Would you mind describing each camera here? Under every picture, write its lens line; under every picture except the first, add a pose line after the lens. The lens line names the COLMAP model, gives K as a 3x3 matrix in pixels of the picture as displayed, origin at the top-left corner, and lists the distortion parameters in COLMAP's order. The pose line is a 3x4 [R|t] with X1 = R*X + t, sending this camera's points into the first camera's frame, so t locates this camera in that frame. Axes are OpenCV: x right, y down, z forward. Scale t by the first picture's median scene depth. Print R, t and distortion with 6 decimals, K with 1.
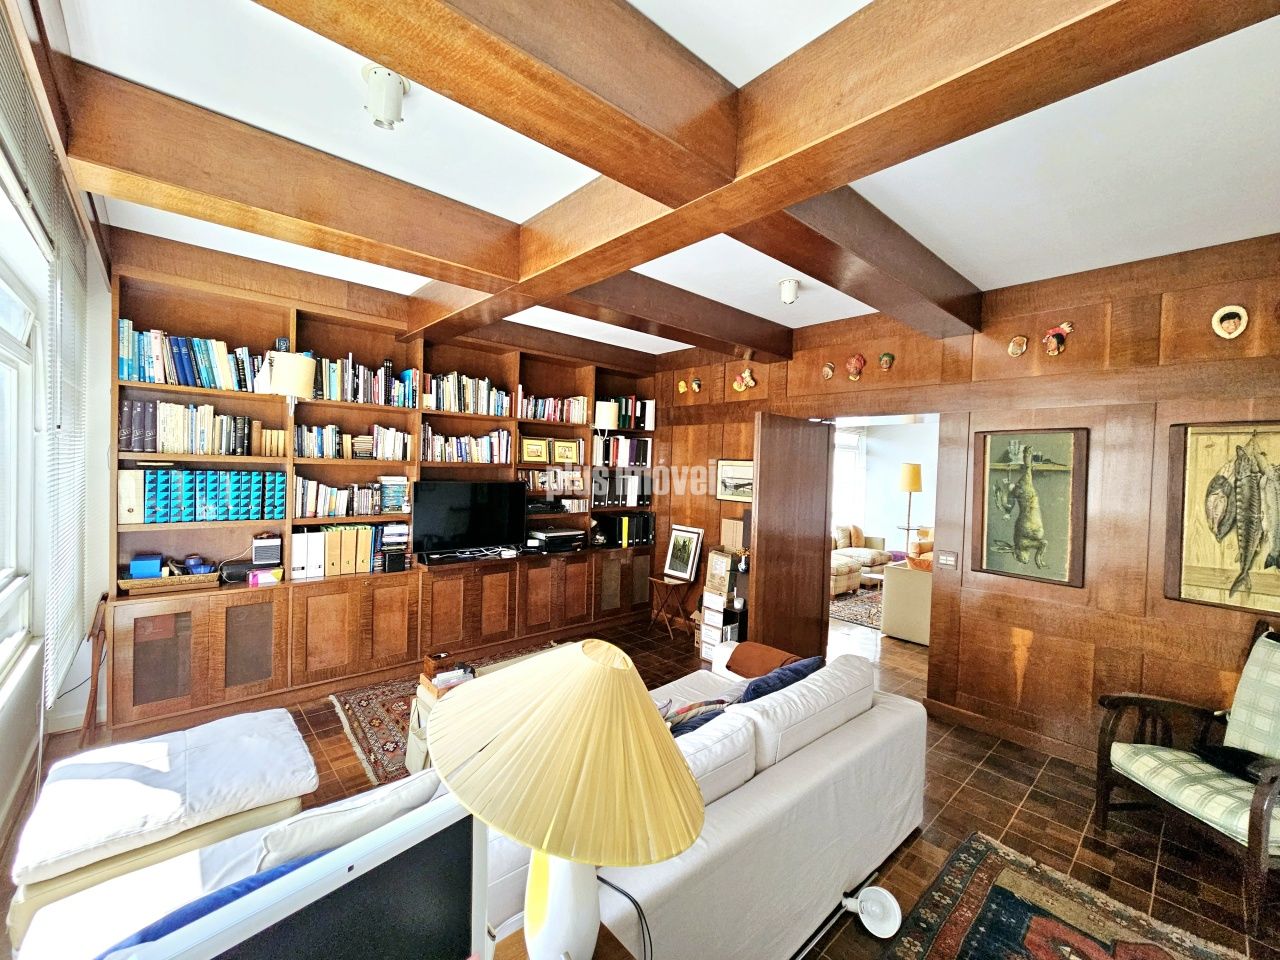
lens RADIAL K [[528.6, 0, 643.3], [0, 528.6, 473.8], [0, 0, 1]] dist [0.000661, 0.000242]
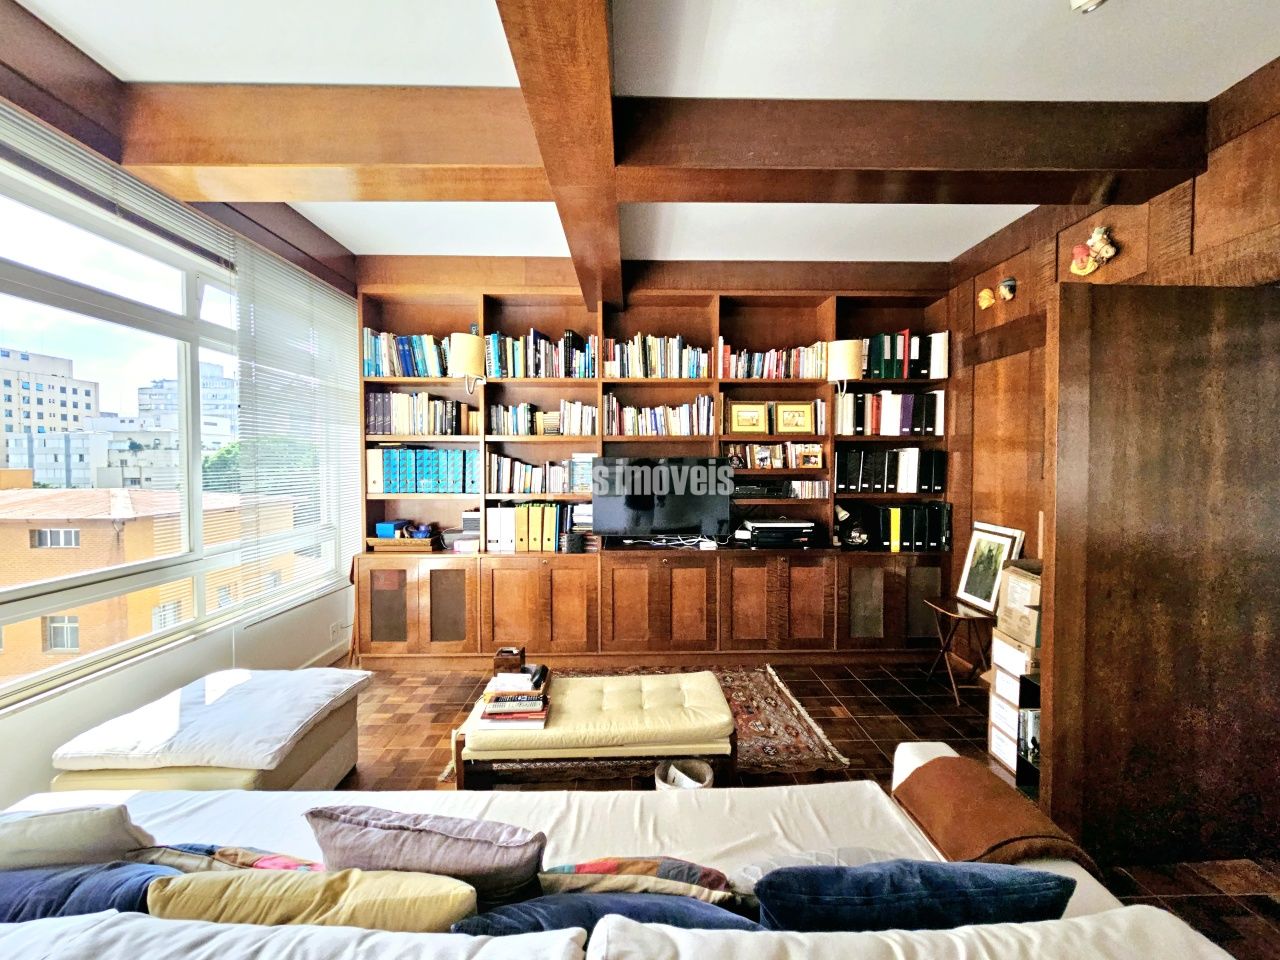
lens RADIAL K [[528.6, 0, 643.3], [0, 528.6, 473.8], [0, 0, 1]] dist [0.000661, 0.000242]
pose [[0.752517, -0.015365, -0.658393, 0.211363], [0.014894, 0.999869, -0.006311, 0.045030], [0.658404, -0.005057, 0.752648, 0.325959]]
